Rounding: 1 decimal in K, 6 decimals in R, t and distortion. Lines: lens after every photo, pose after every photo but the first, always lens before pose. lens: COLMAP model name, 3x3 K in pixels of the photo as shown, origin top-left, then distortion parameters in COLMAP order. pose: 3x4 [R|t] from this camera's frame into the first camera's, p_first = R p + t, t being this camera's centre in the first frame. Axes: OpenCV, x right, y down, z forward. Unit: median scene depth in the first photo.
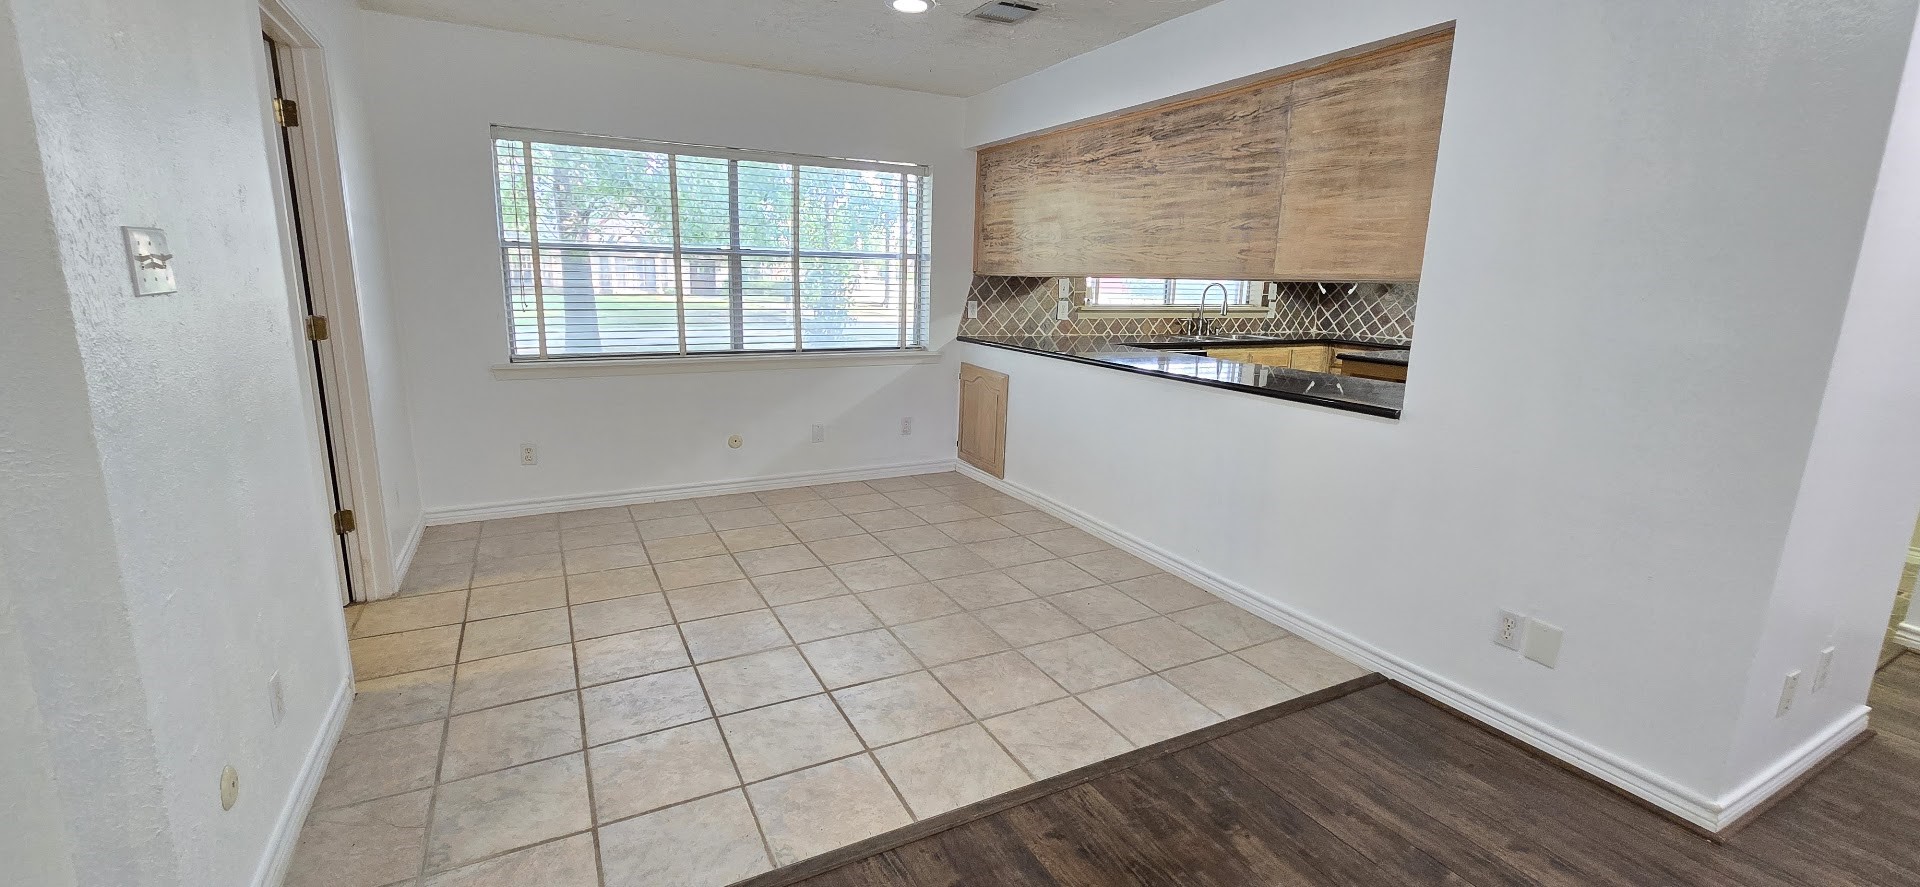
lens RADIAL K [[788.9, 0, 958.9], [0, 788.9, 438.0], [0, 0, 1]] dist [-0.001587, 0.000774]
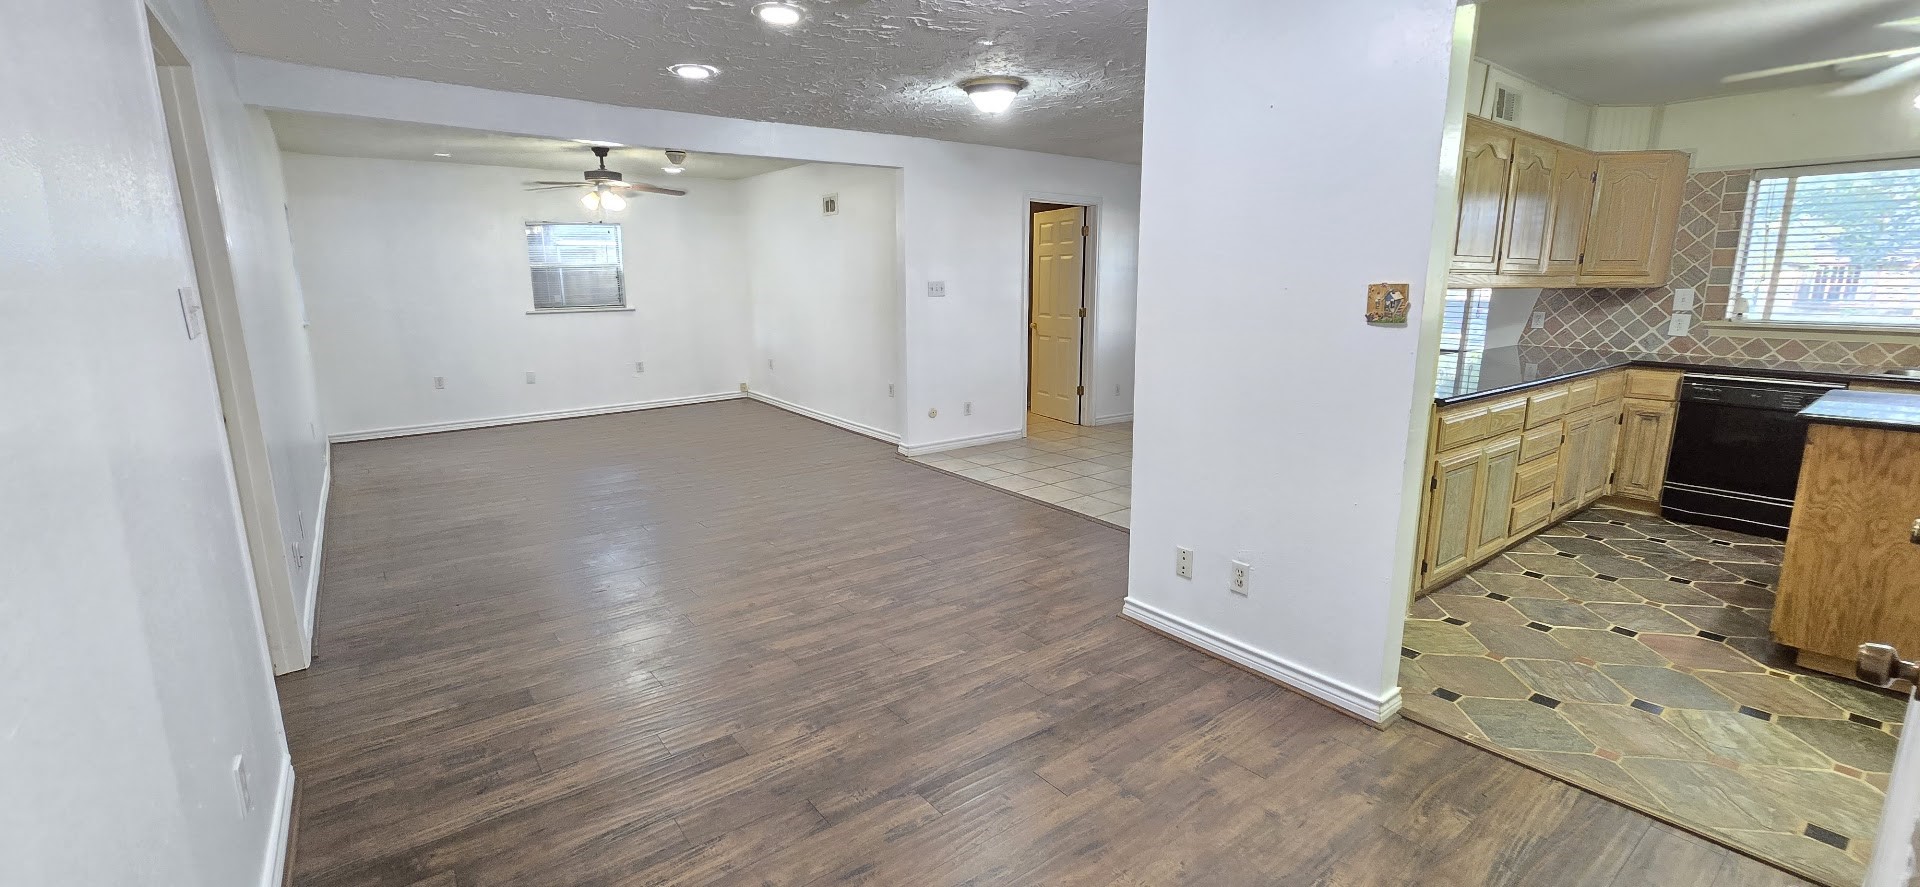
lens RADIAL K [[788.9, 0, 958.9], [0, 788.9, 438.0], [0, 0, 1]] dist [-0.001587, 0.000774]
pose [[0.158930, 0.169773, -0.972583, 0.934138], [-0.192602, 0.971509, 0.138113, -0.010517], [0.968321, 0.165371, 0.187101, 0.106899]]
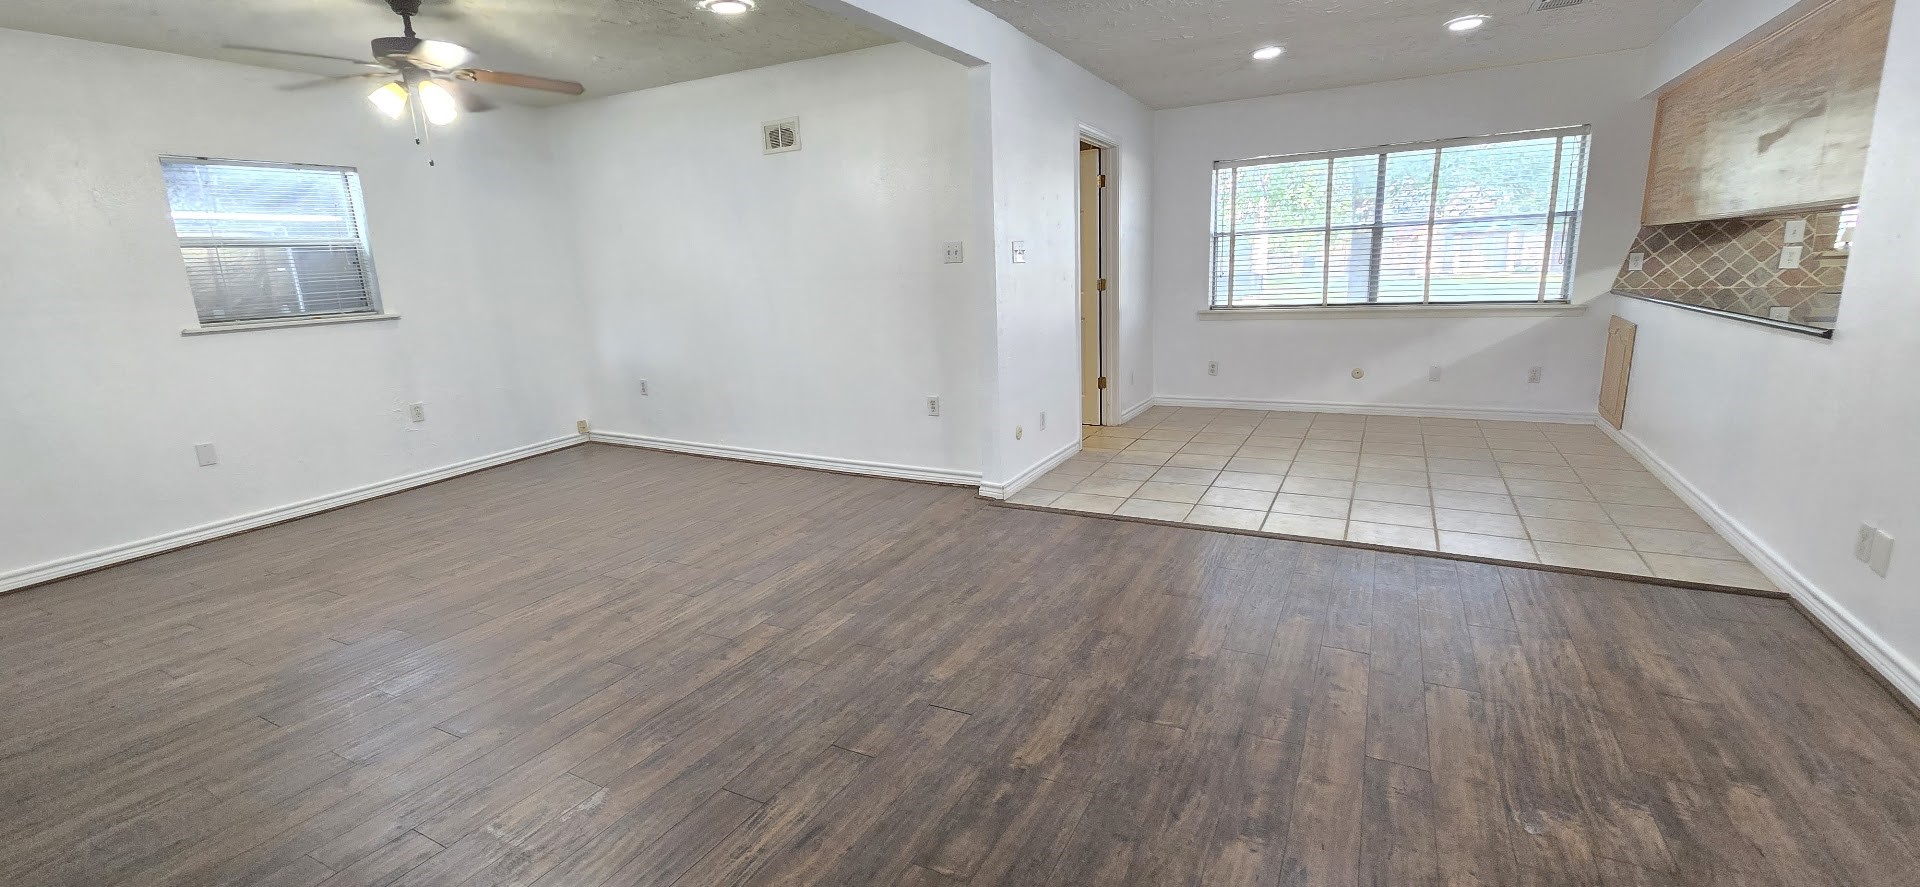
lens RADIAL K [[788.9, 0, 958.9], [0, 788.9, 438.0], [0, 0, 1]] dist [-0.001587, 0.000774]
pose [[0.550720, 0.129718, -0.824549, 0.396707], [-0.115041, 0.990219, 0.078945, 0.074911], [0.826724, 0.051380, 0.560256, -0.238457]]
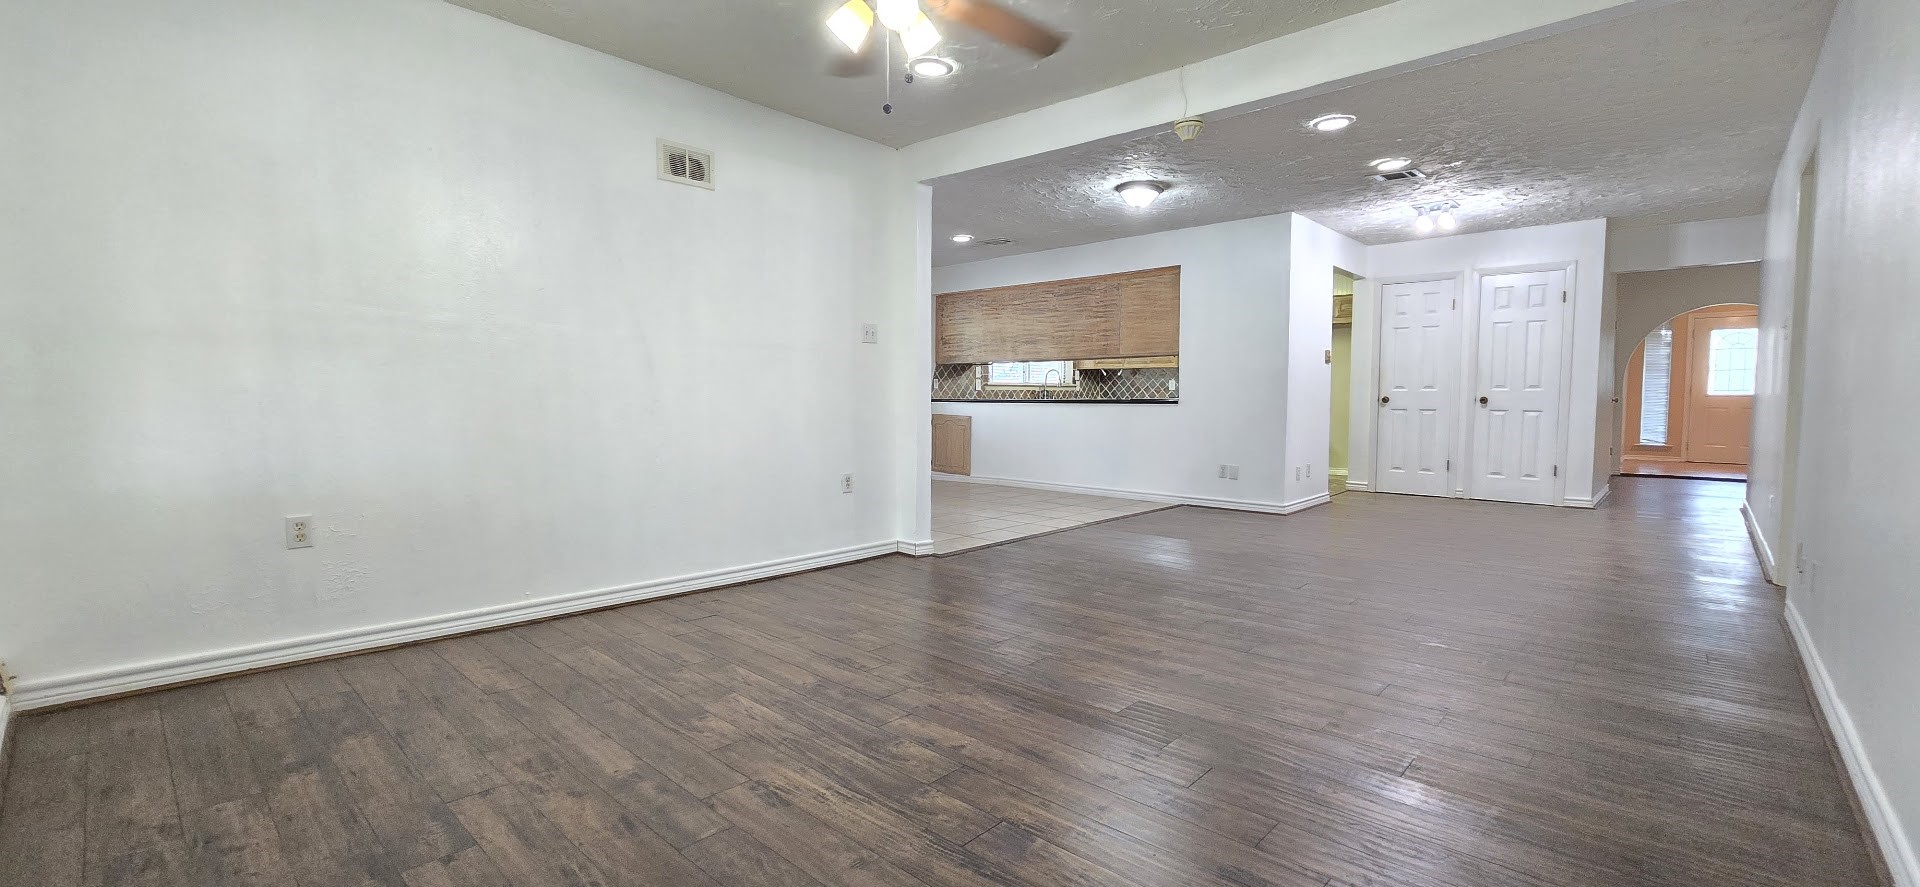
lens RADIAL K [[788.9, 0, 958.9], [0, 788.9, 438.0], [0, 0, 1]] dist [-0.001587, 0.000774]
pose [[0.945332, -0.041068, 0.323513, -0.507724], [0.087266, 0.987717, -0.129615, 0.186133], [-0.314216, 0.150761, 0.937304, -0.628154]]
